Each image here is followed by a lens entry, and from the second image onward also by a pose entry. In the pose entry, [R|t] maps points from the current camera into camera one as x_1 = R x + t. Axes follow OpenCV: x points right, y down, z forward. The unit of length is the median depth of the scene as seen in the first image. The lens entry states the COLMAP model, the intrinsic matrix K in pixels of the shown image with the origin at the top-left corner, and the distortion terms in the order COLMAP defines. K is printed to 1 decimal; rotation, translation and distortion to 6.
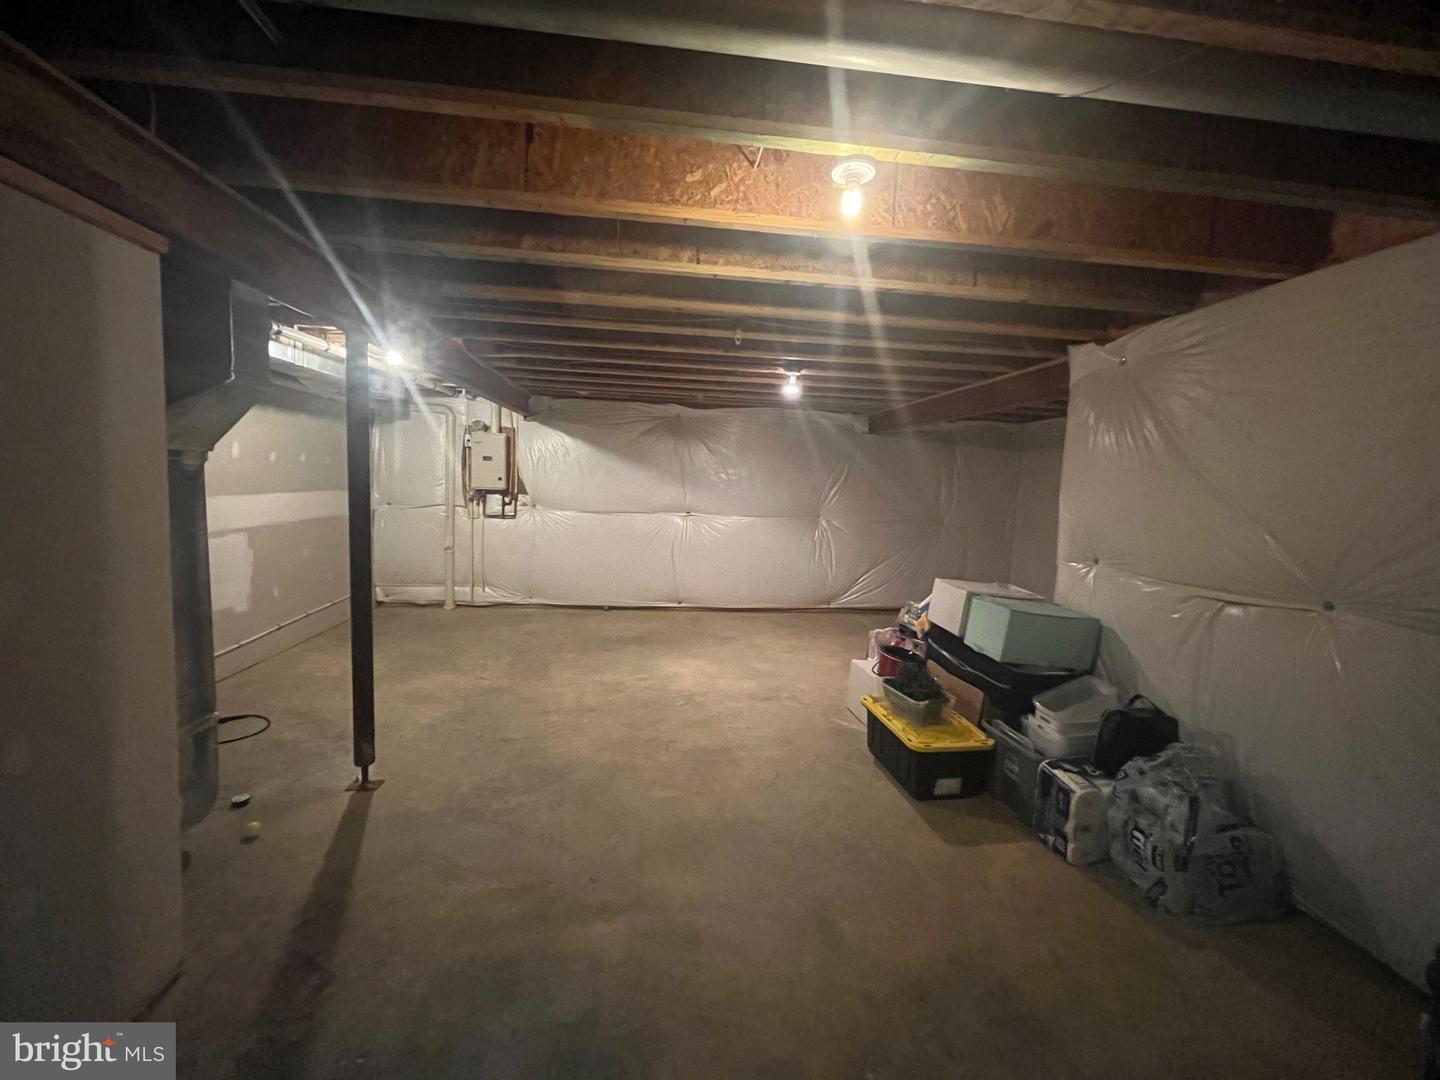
lens RADIAL K [[582.2, 0, 719.2], [0, 582.2, 535.2], [0, 0, 1]] dist [-0.001886, -0.000605]
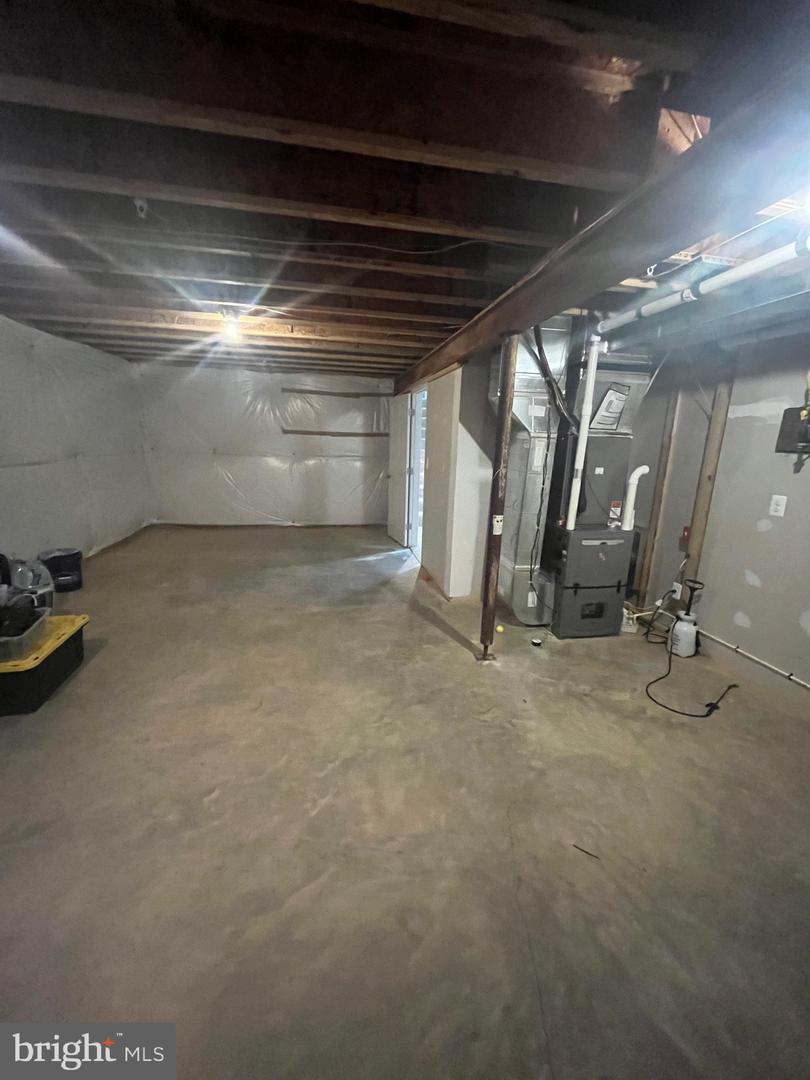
lens RADIAL K [[436.6, 0, 406.2], [0, 436.6, 539.5], [0, 0, 1]] dist [-0.001886, -0.000605]
pose [[-0.996176, -0.057531, -0.065747, -0.262312], [-0.075678, 0.944261, 0.320382, -0.150820], [0.043651, 0.324132, -0.945004, 1.571861]]
